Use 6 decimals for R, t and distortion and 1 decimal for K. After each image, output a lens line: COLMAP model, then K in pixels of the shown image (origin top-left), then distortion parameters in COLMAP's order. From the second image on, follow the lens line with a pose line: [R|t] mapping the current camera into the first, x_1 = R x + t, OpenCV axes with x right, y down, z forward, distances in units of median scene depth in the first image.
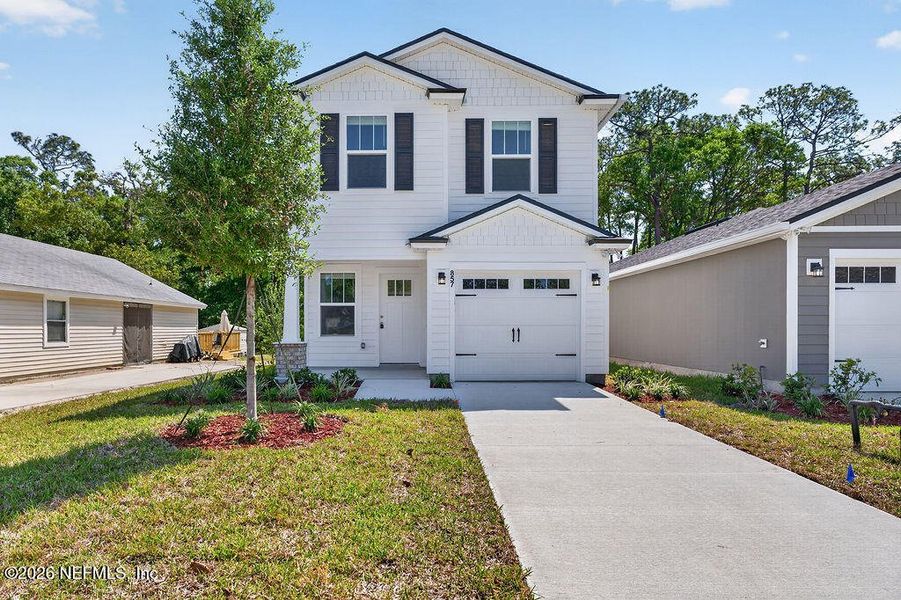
lens RADIAL K [[535.9, 0, 376.3], [0, 535.9, 325.7], [0, 0, 1]] dist [0.002724, -0.003179]
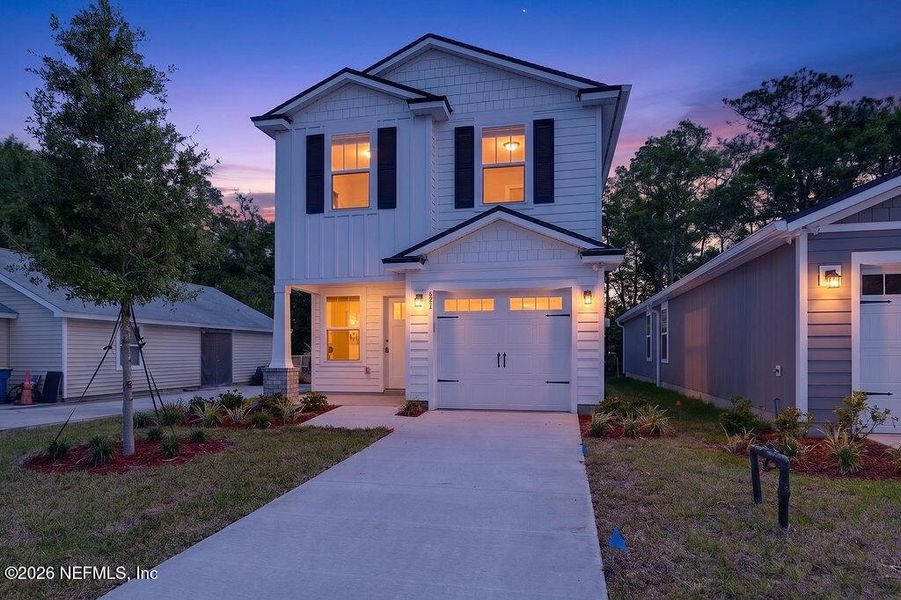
lens RADIAL K [[535.9, 0, 419.1], [0, 535.9, 352.2], [0, 0, 1]] dist [0.002724, -0.003179]
pose [[0.978692, -0.002165, -0.205321, 0.310783], [0.003617, 0.999971, 0.006694, -0.002528], [0.205301, -0.007294, 0.978672, 0.074078]]
